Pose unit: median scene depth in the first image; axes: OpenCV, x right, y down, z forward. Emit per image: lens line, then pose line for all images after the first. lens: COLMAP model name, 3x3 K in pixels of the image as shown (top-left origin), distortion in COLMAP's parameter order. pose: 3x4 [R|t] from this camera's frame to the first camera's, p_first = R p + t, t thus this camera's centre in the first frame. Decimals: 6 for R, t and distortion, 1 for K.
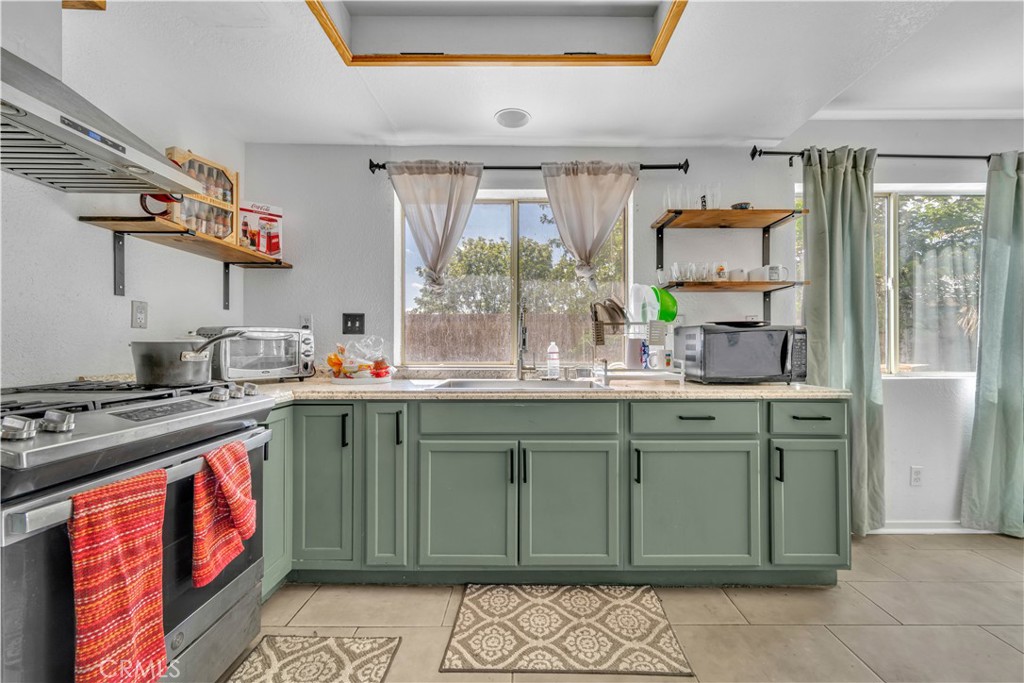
lens RADIAL K [[417.5, 0, 527.1], [0, 417.5, 345.7], [0, 0, 1]] dist [0.008827, -0.002568]
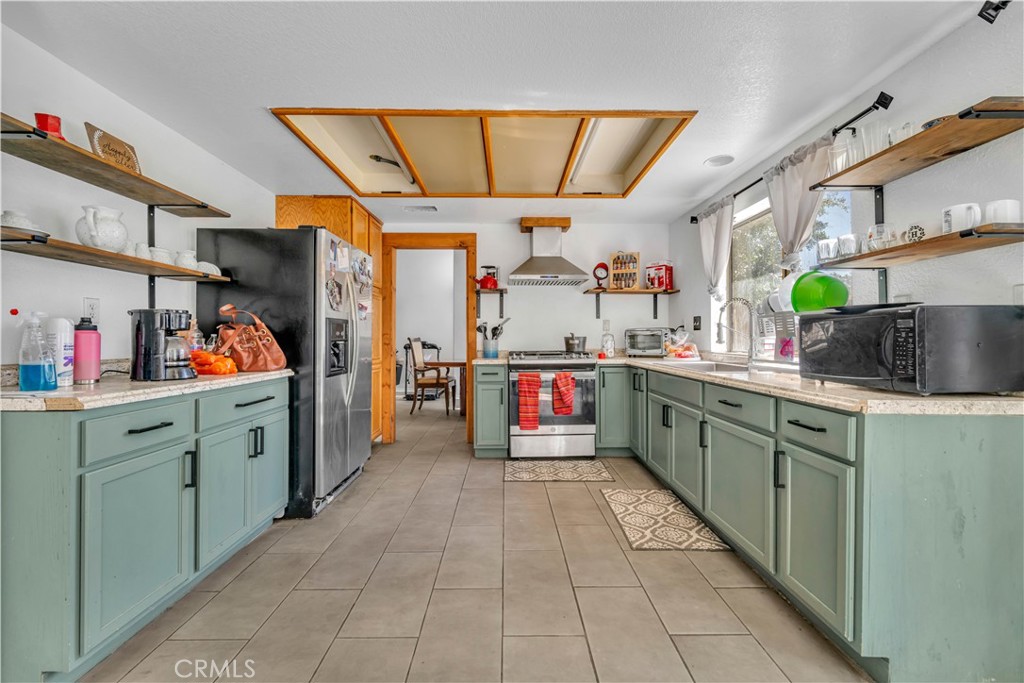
lens RADIAL K [[417.5, 0, 499.6], [0, 417.5, 344.6], [0, 0, 1]] dist [0.008827, -0.002568]
pose [[-0.018334, 0.015156, -0.999717, 1.385328], [0.002810, 0.999882, 0.015107, -0.000162], [0.999828, -0.002532, -0.018374, 0.380257]]
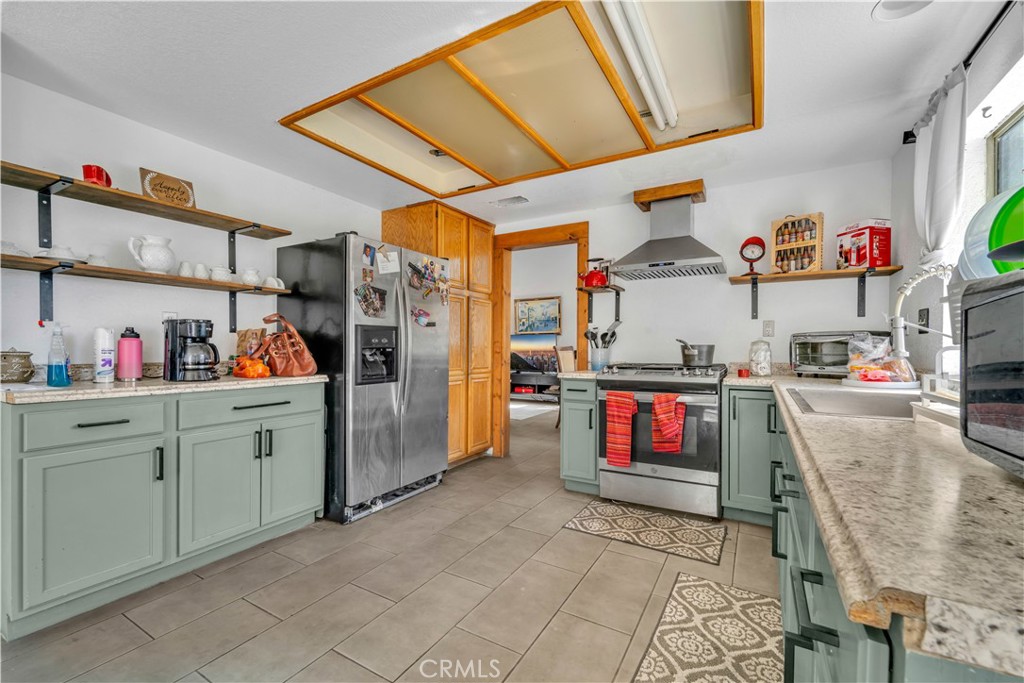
lens RADIAL K [[417.5, 0, 512.4], [0, 417.5, 356.9], [0, 0, 1]] dist [0.008827, -0.002568]
pose [[-0.516226, 0.018364, -0.856256, 0.936723], [-0.002206, 0.999738, 0.022771, 0.002908], [0.856450, 0.013644, -0.516050, 0.892143]]
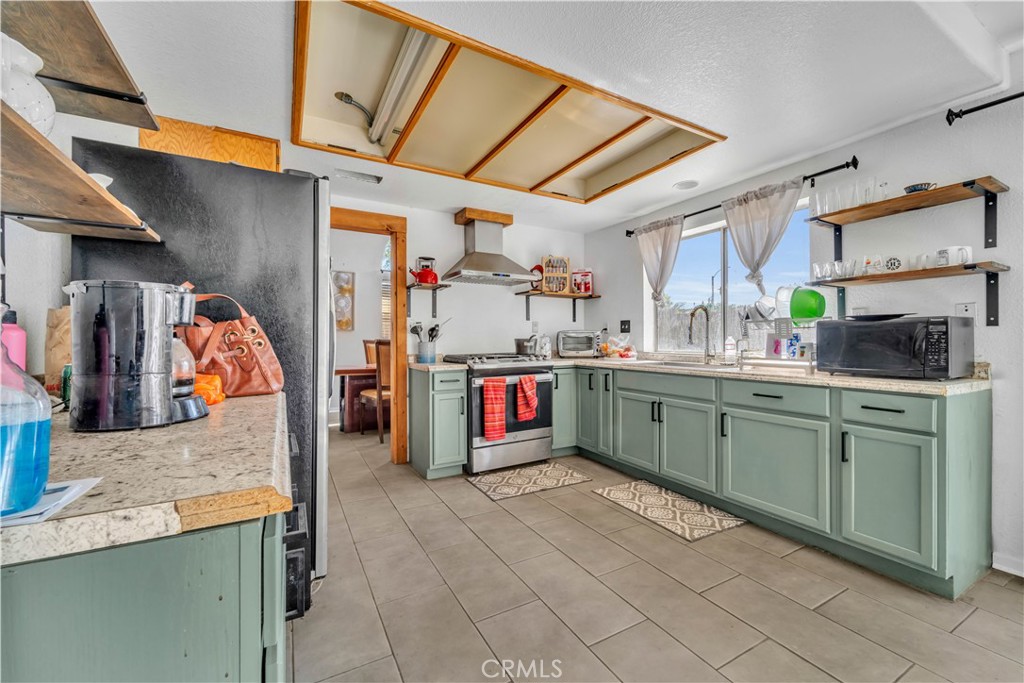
lens RADIAL K [[417.5, 0, 508.3], [0, 417.5, 345.4], [0, 0, 1]] dist [0.008827, -0.002568]
pose [[0.472294, 0.010138, -0.881383, 1.058589], [0.004805, 0.999889, 0.014077, -0.002703], [0.881428, -0.010884, 0.472193, -0.273831]]
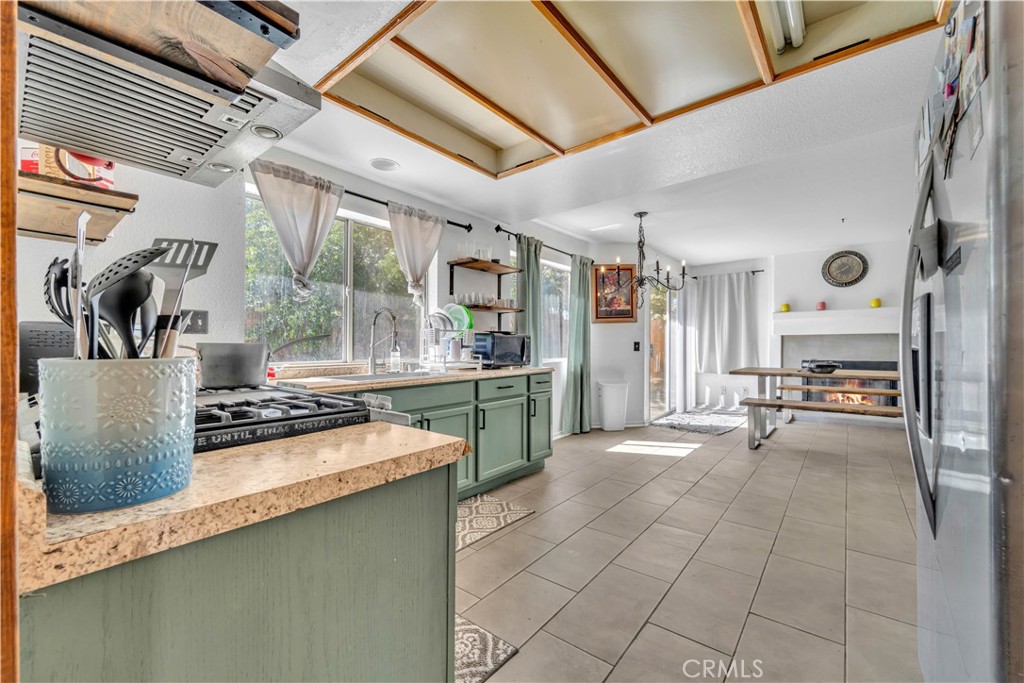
lens RADIAL K [[417.5, 0, 515.4], [0, 417.5, 352.3], [0, 0, 1]] dist [0.008827, -0.002568]
pose [[0.627735, -0.013477, 0.778310, -0.841799], [-0.001498, 0.999827, 0.018522, -0.004368], [-0.778425, -0.012793, 0.627607, -0.111357]]
